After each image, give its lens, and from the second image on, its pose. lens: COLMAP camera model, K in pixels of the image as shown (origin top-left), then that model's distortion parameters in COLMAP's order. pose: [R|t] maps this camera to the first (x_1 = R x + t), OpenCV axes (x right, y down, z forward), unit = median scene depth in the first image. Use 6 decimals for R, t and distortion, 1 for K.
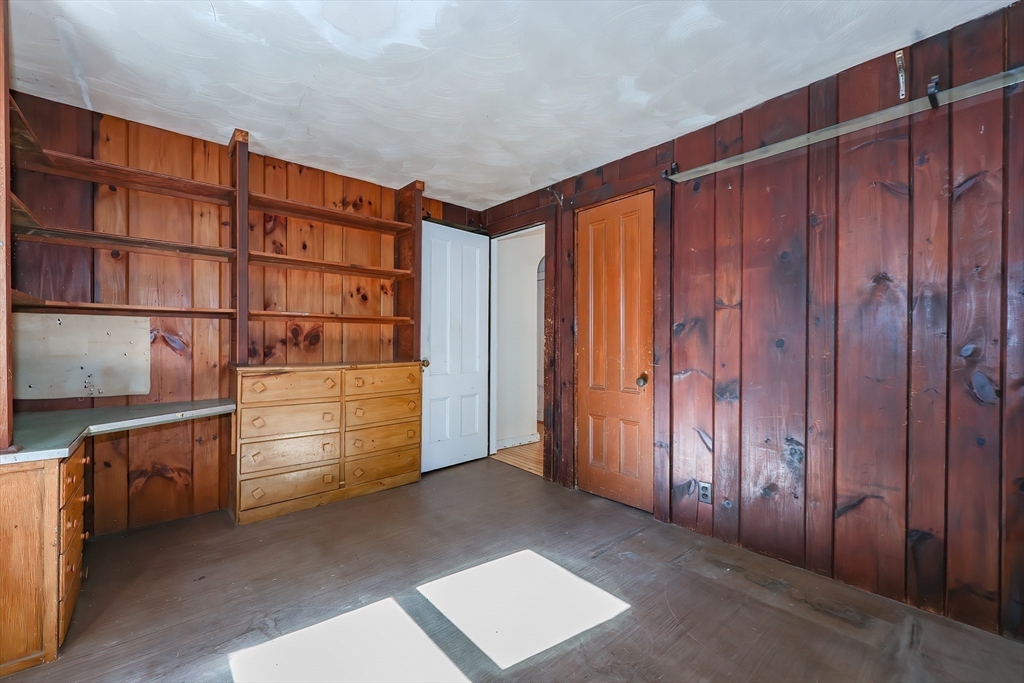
lens RADIAL K [[433.0, 0, 514.5], [0, 433.0, 349.2], [0, 0, 1]] dist [0.015858, 0.000051]
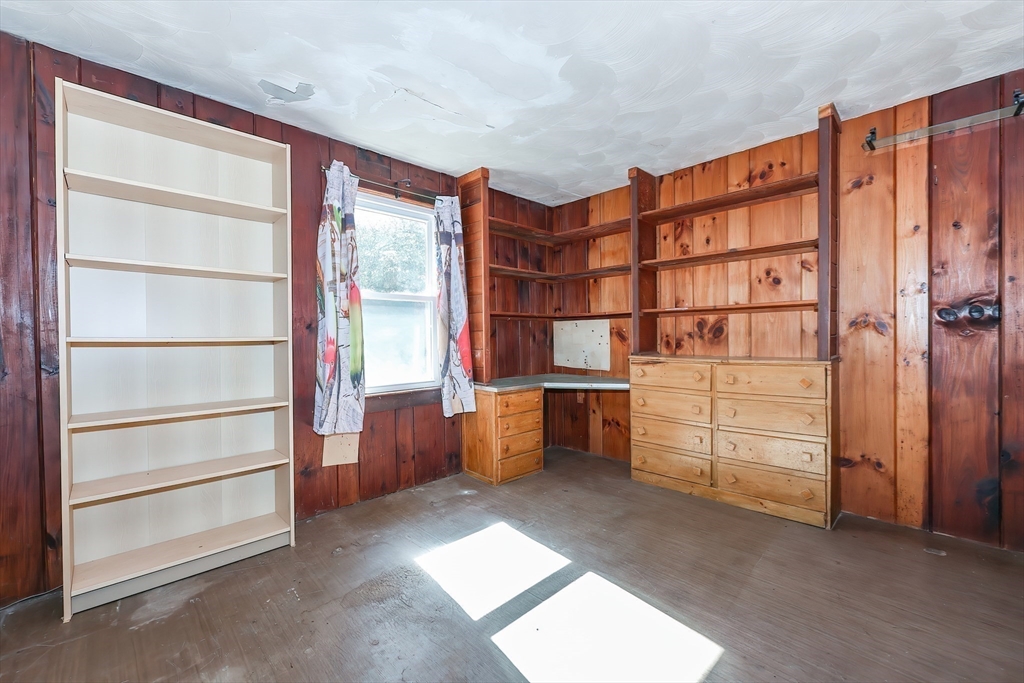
lens RADIAL K [[441.2, 0, 512.2], [0, 441.2, 344.1], [0, 0, 1]] dist [0.011714, -0.000148]
pose [[0.024541, 0.020610, -0.999486, 0.561481], [-0.003743, 0.999782, 0.020524, -0.014867], [0.999692, 0.003237, 0.024613, 0.533748]]
